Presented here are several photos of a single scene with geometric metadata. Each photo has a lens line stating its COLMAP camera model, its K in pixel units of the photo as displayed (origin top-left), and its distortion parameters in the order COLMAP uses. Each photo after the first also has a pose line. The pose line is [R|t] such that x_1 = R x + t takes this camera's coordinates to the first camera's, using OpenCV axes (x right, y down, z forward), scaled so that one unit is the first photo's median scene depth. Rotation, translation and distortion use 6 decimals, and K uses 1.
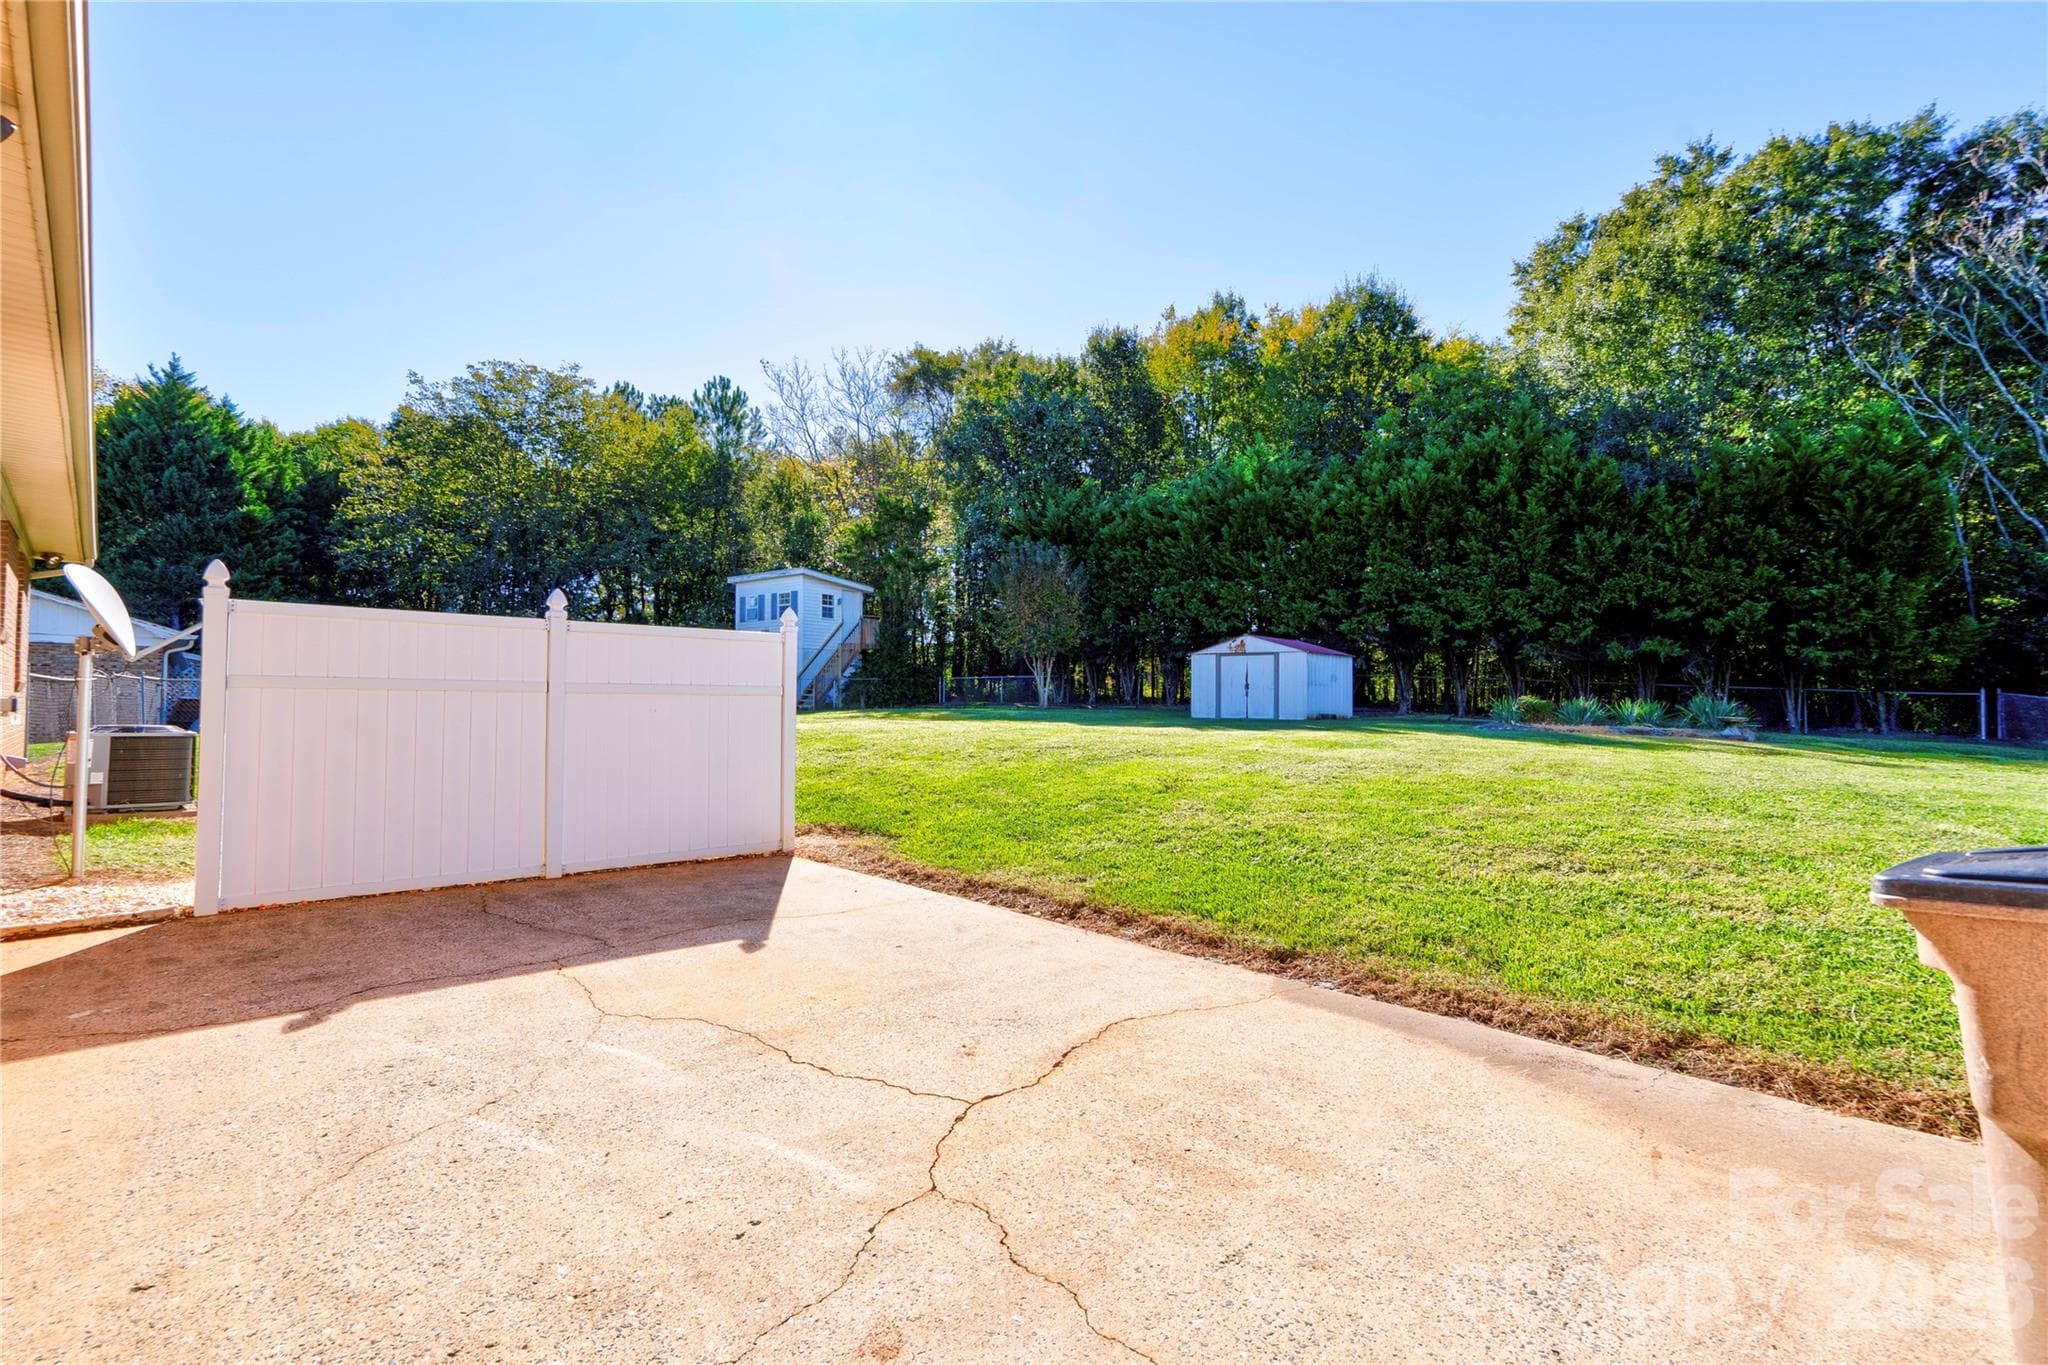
lens RADIAL K [[937.1, 0, 1002.6], [0, 937.1, 677.1], [0, 0, 1]] dist [-0.014155, 0.016033]
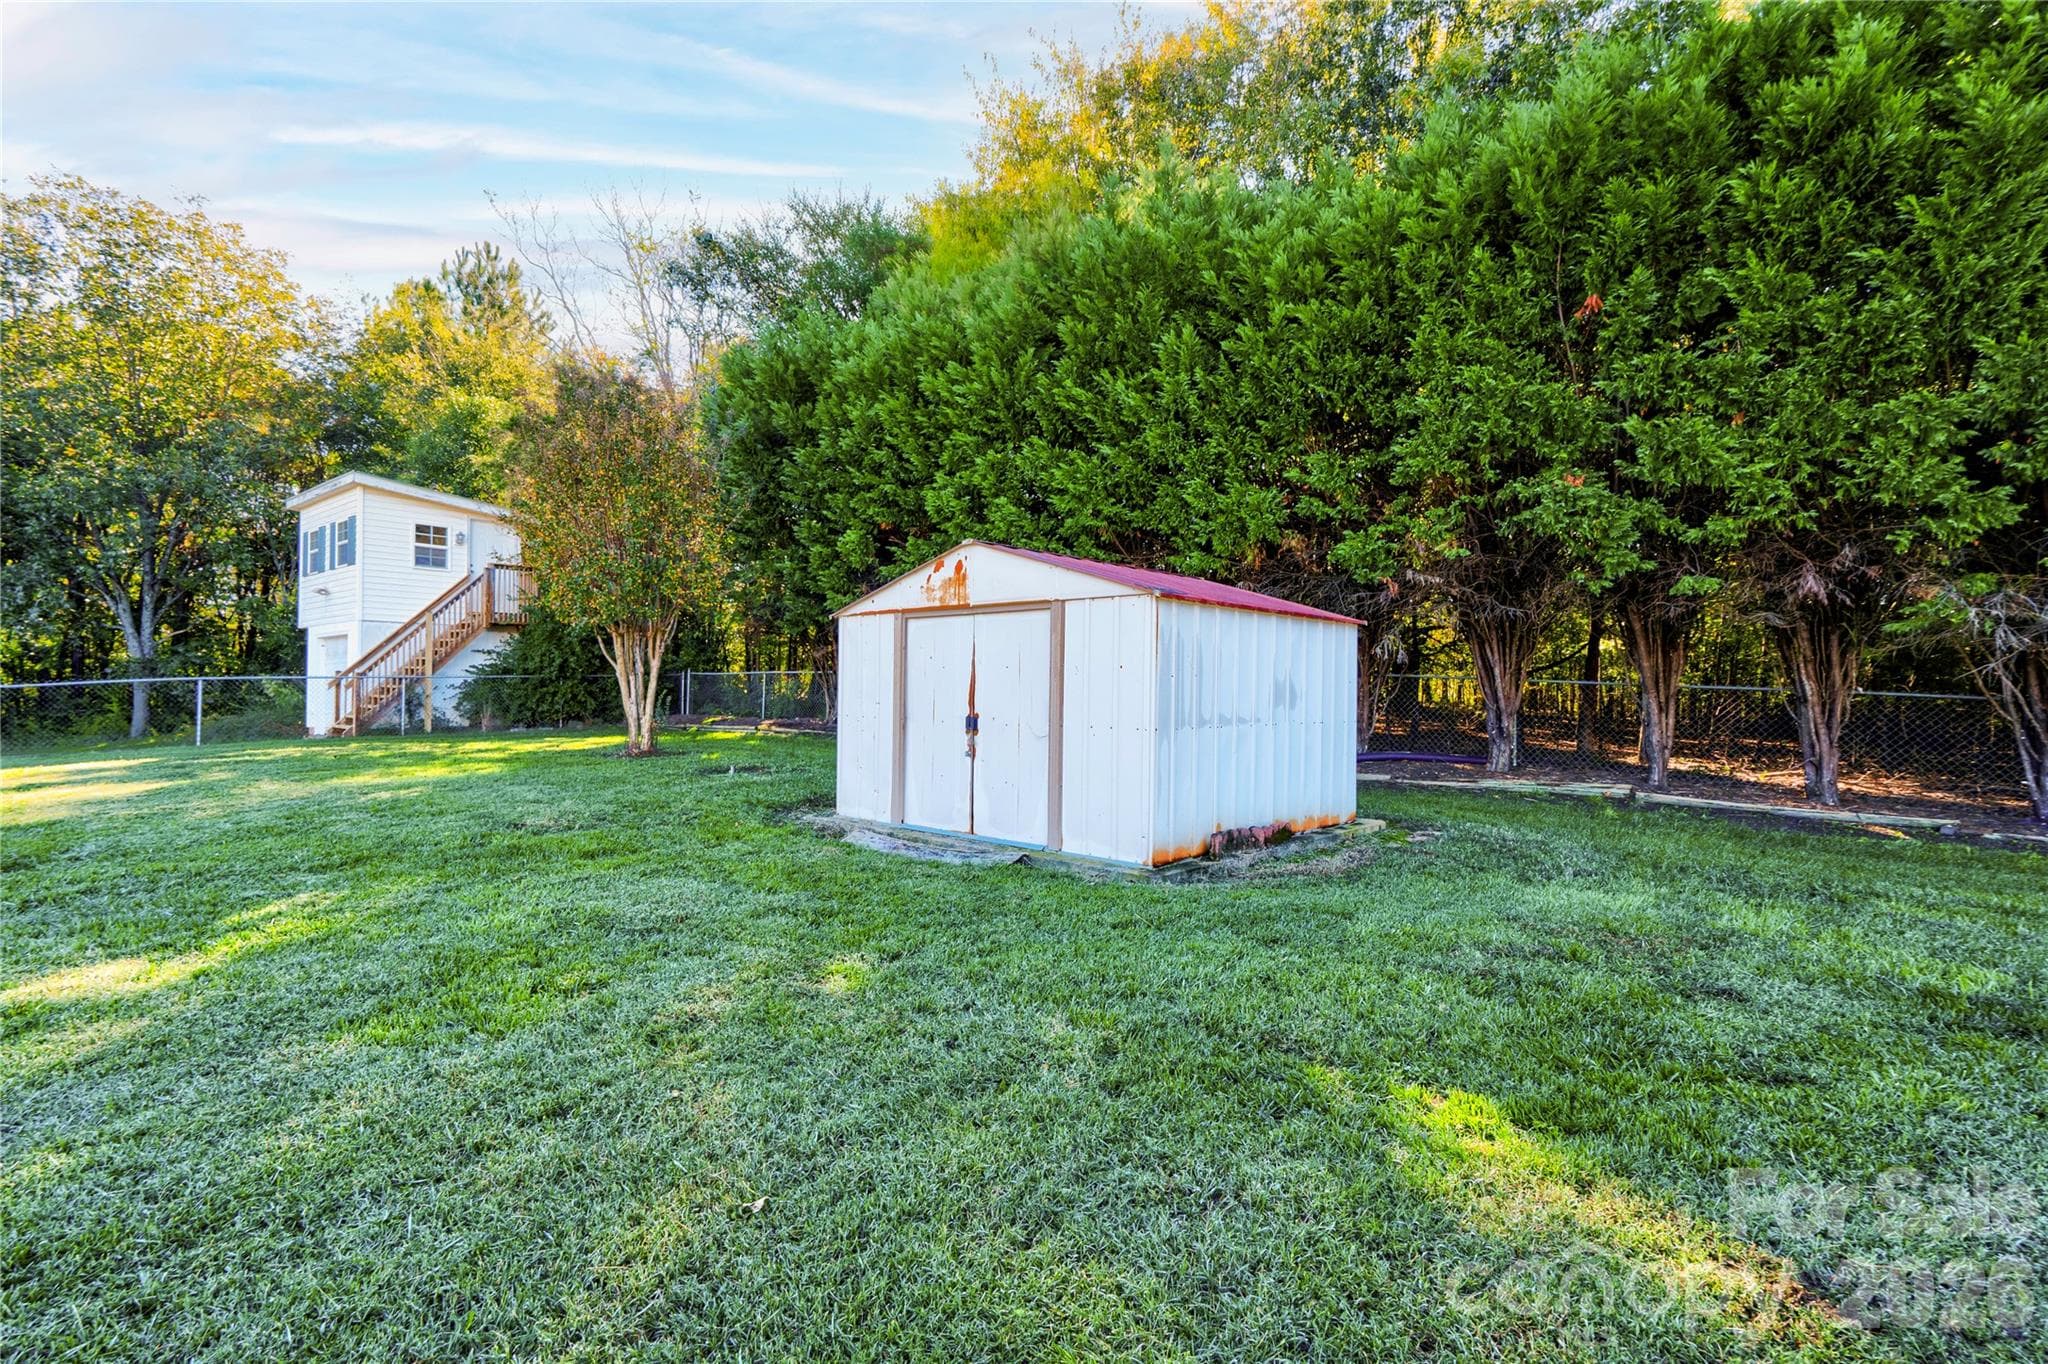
lens RADIAL K [[937.1, 0, 1002.6], [0, 937.1, 676.6], [0, 0, 1]] dist [-0.014155, 0.016033]
pose [[0.998642, 0.004417, -0.051914, 0.248892], [-0.003907, 0.999943, 0.009928, -0.006177], [0.051955, -0.009712, 0.998602, 0.623627]]
